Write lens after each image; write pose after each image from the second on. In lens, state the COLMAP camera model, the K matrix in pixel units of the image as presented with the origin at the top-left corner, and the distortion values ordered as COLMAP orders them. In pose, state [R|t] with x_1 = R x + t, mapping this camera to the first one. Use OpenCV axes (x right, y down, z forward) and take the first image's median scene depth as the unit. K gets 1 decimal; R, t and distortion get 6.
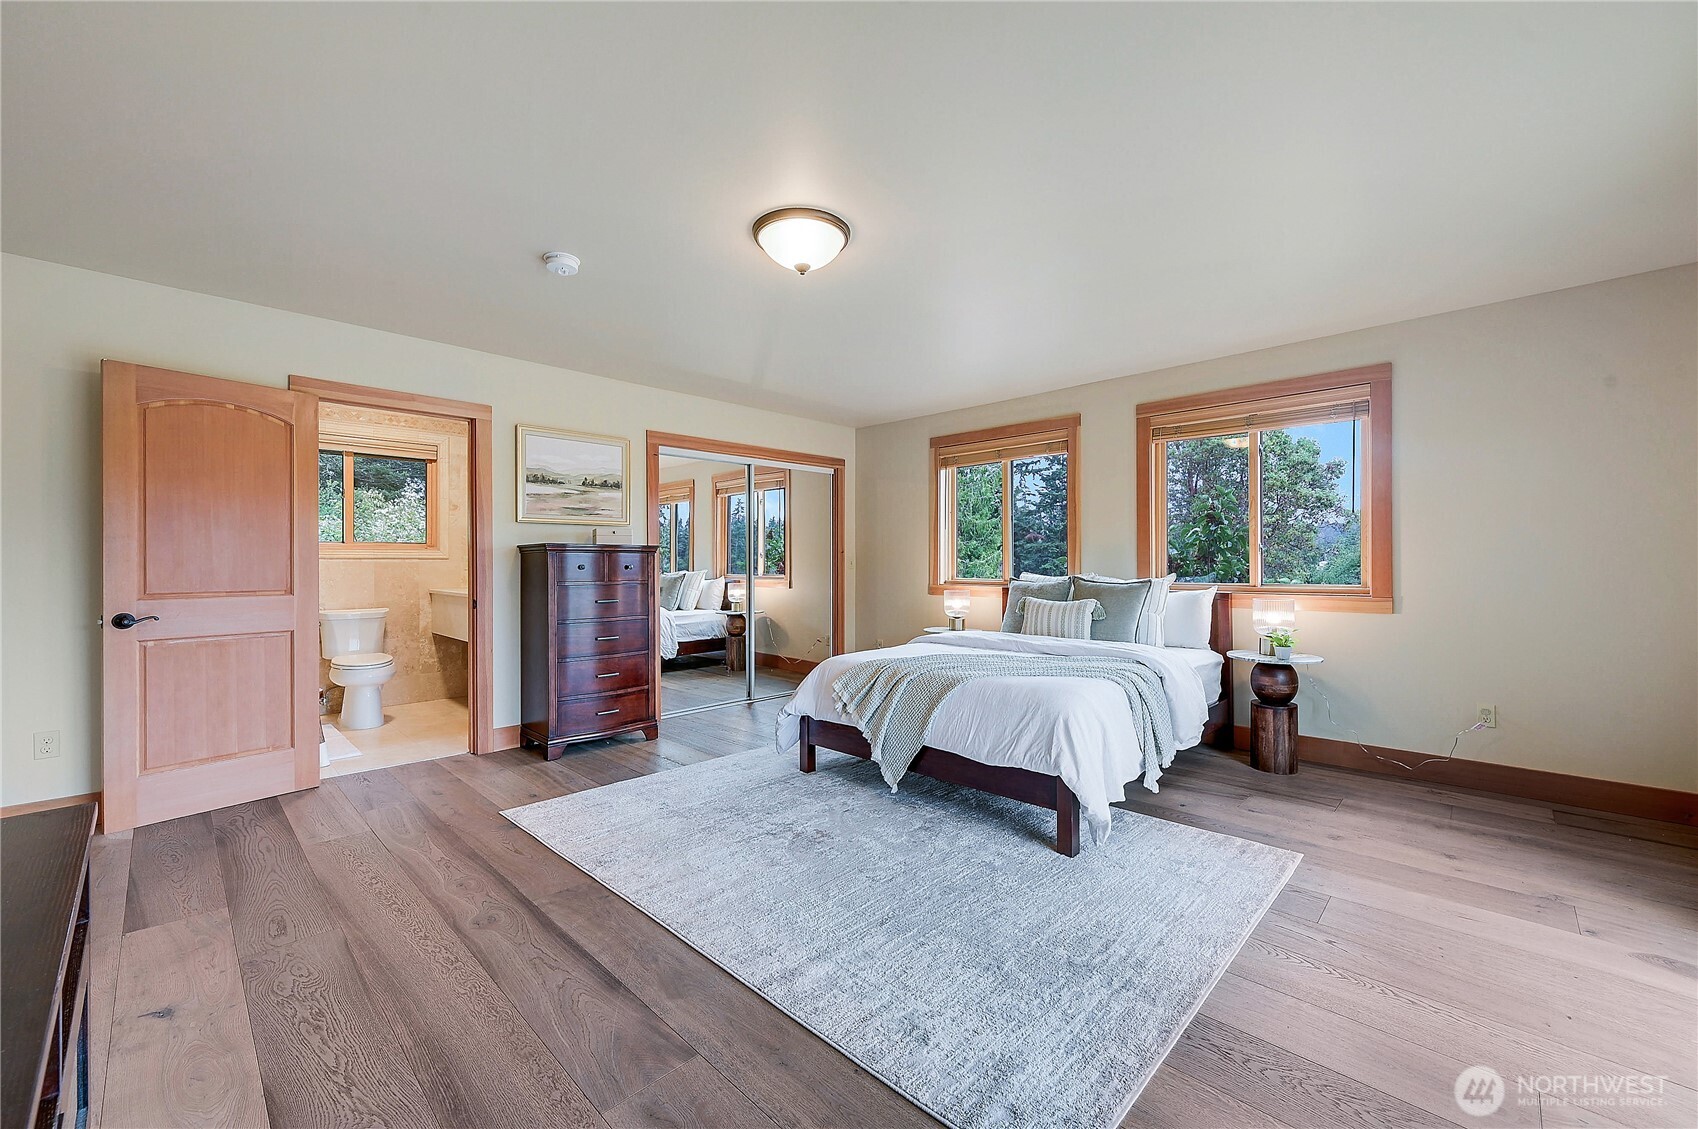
lens RADIAL K [[673.8, 0, 849.0], [0, 673.8, 564.5], [0, 0, 1]] dist [0.001011, 0.000115]
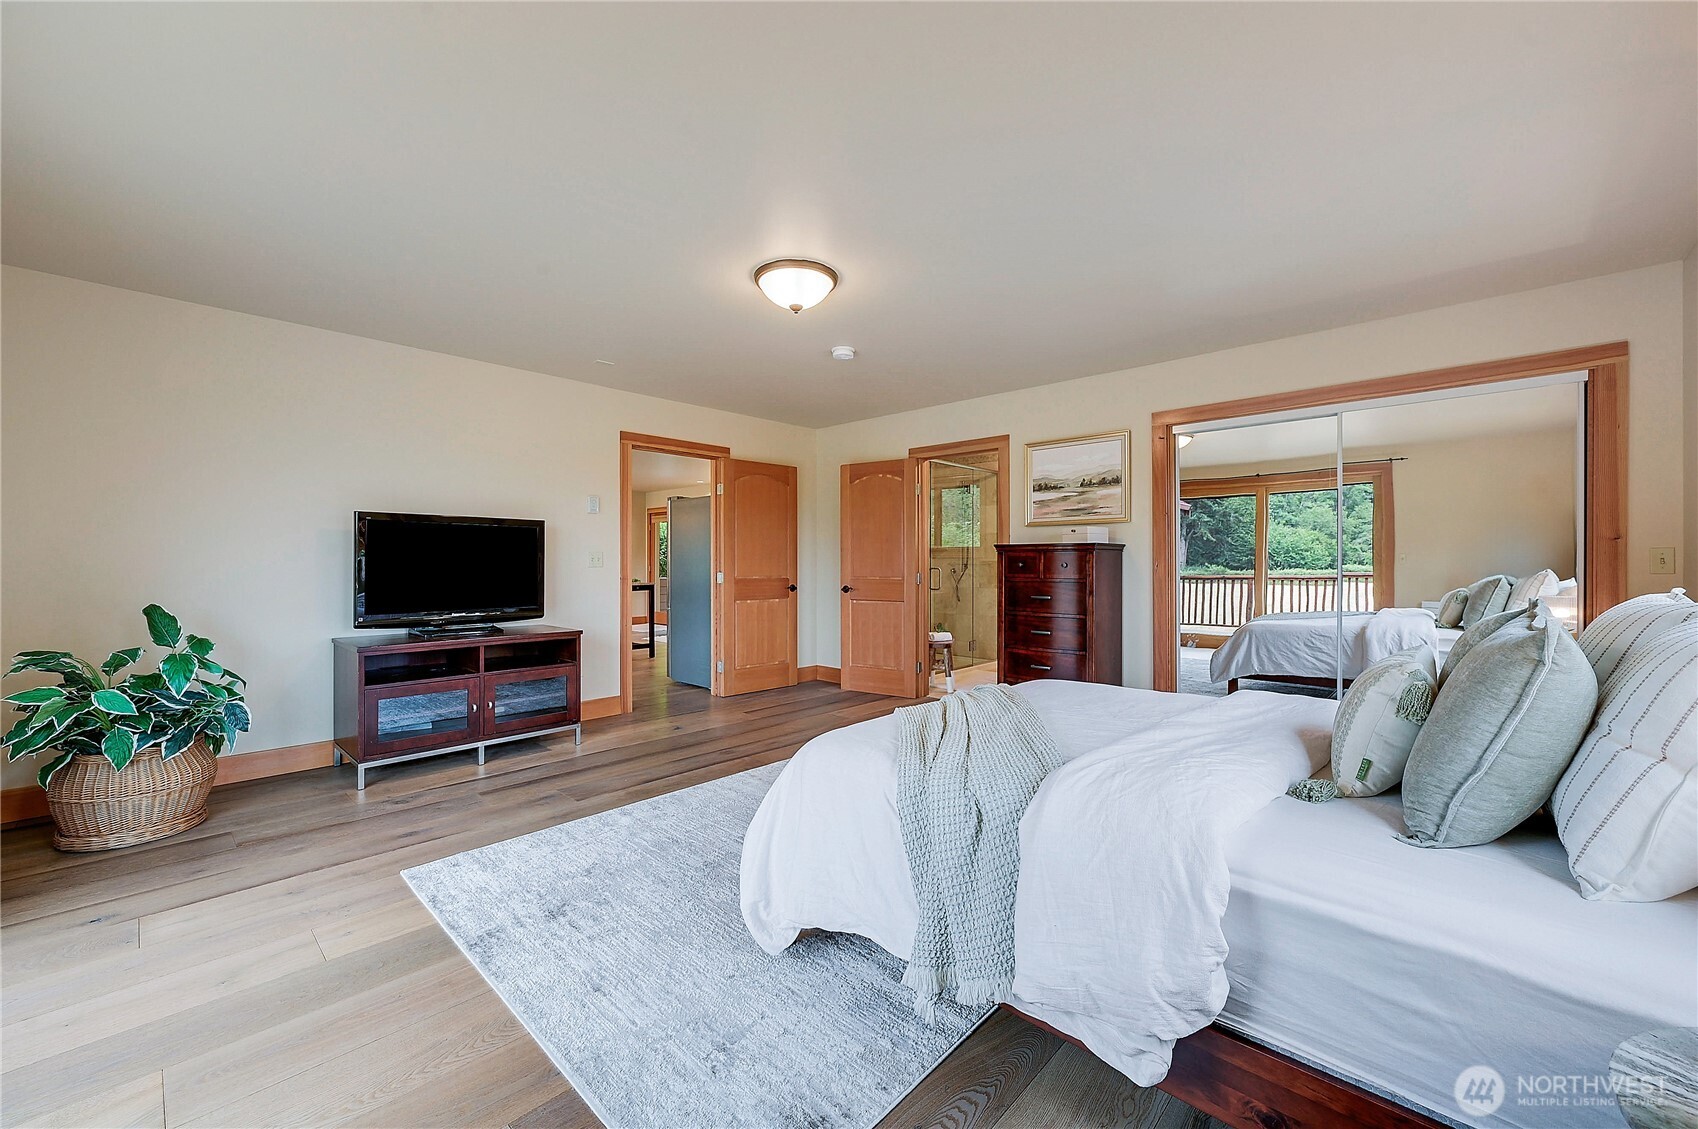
lens RADIAL K [[673.8, 0, 849.0], [0, 673.8, 564.5], [0, 0, 1]] dist [0.001011, 0.000115]
pose [[0.014543, 0.003277, -0.999889, 0.686991], [-0.001608, 0.999993, 0.003253, 0.000150], [0.999893, 0.001561, 0.014548, 0.672615]]
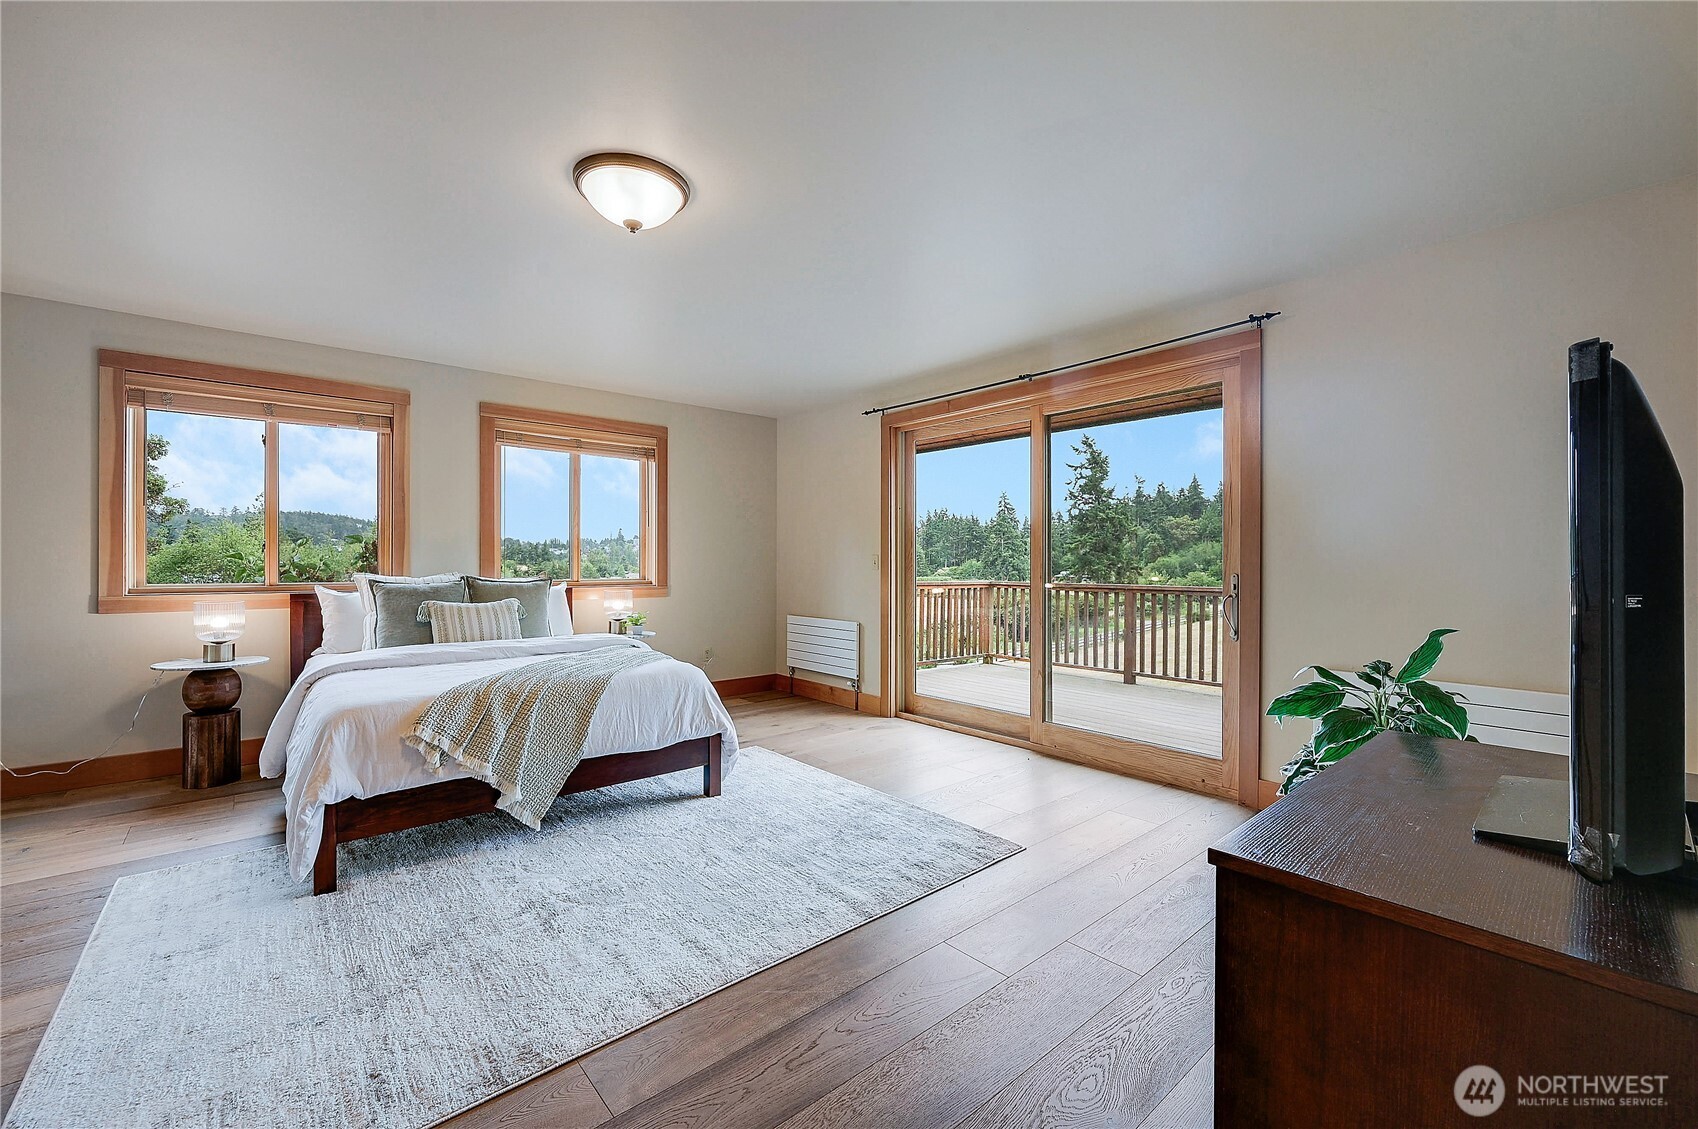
lens RADIAL K [[684.2, 0, 849.0], [0, 684.2, 564.5], [0, 0, 1]] dist [-0.002777, 0.000020]
pose [[0.089847, -0.006420, 0.995935, -0.588615], [-0.010719, 0.999915, 0.007413, -0.010341], [-0.995898, -0.011341, 0.089771, 0.399192]]
